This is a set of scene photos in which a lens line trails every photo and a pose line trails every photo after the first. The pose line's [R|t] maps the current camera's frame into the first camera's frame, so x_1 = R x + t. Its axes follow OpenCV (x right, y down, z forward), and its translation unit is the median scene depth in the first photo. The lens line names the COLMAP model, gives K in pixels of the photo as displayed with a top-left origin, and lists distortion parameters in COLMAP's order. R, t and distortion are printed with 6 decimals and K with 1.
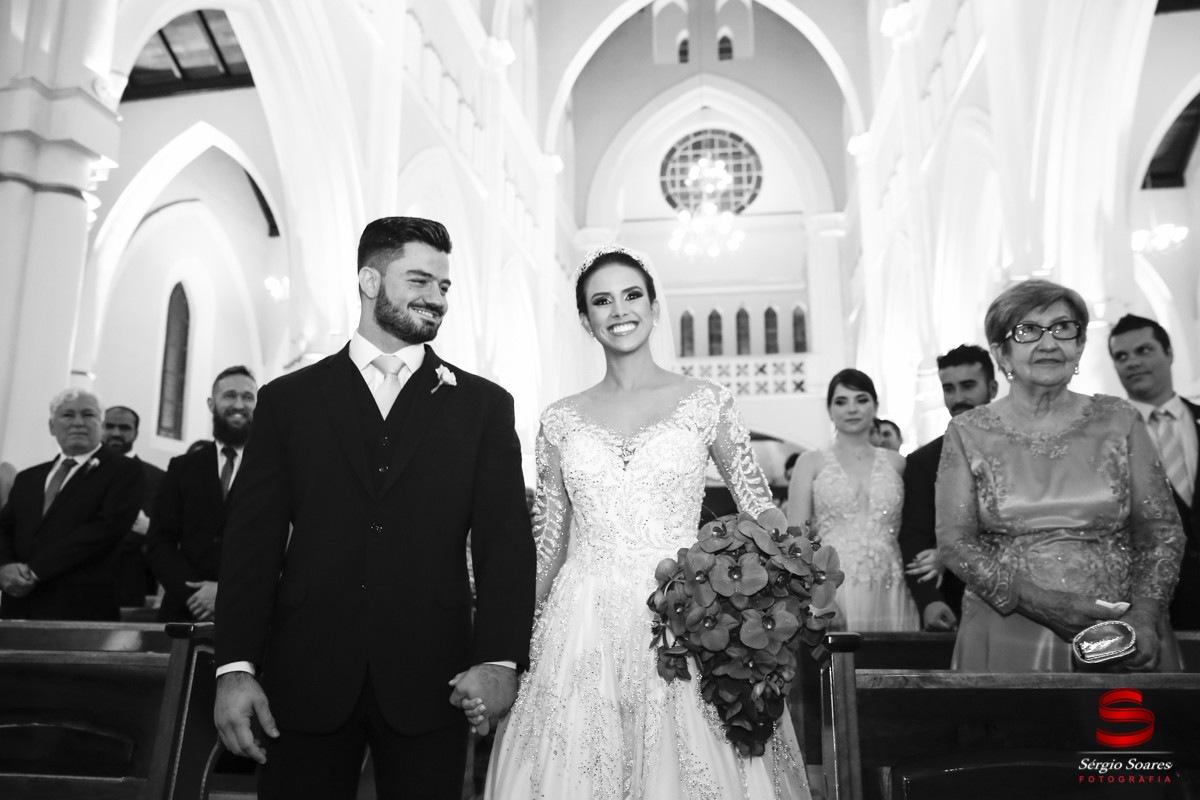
lens RADIAL K [[882.7, 0, 610.4], [0, 882.7, 388.2], [0, 0, 1]] dist [-0.049109, 0.011684]
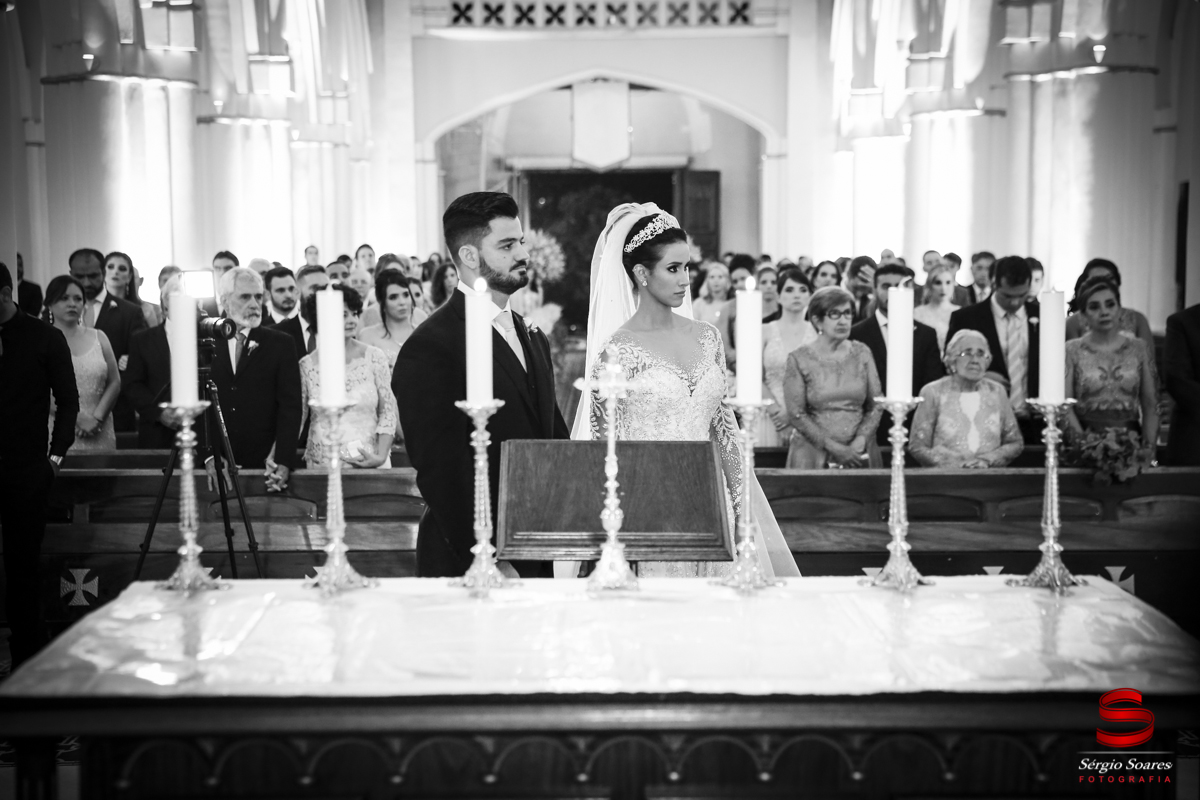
lens RADIAL K [[2096.4, 0, 605.9], [0, 2096.4, 393.2], [0, 0, 1]] dist [0.388849, 0.000000]
pose [[0.988966, -0.011432, 0.147699, -0.502344], [-0.028795, 0.963168, 0.267354, -0.749457], [-0.145315, -0.268657, 0.952211, -2.343248]]
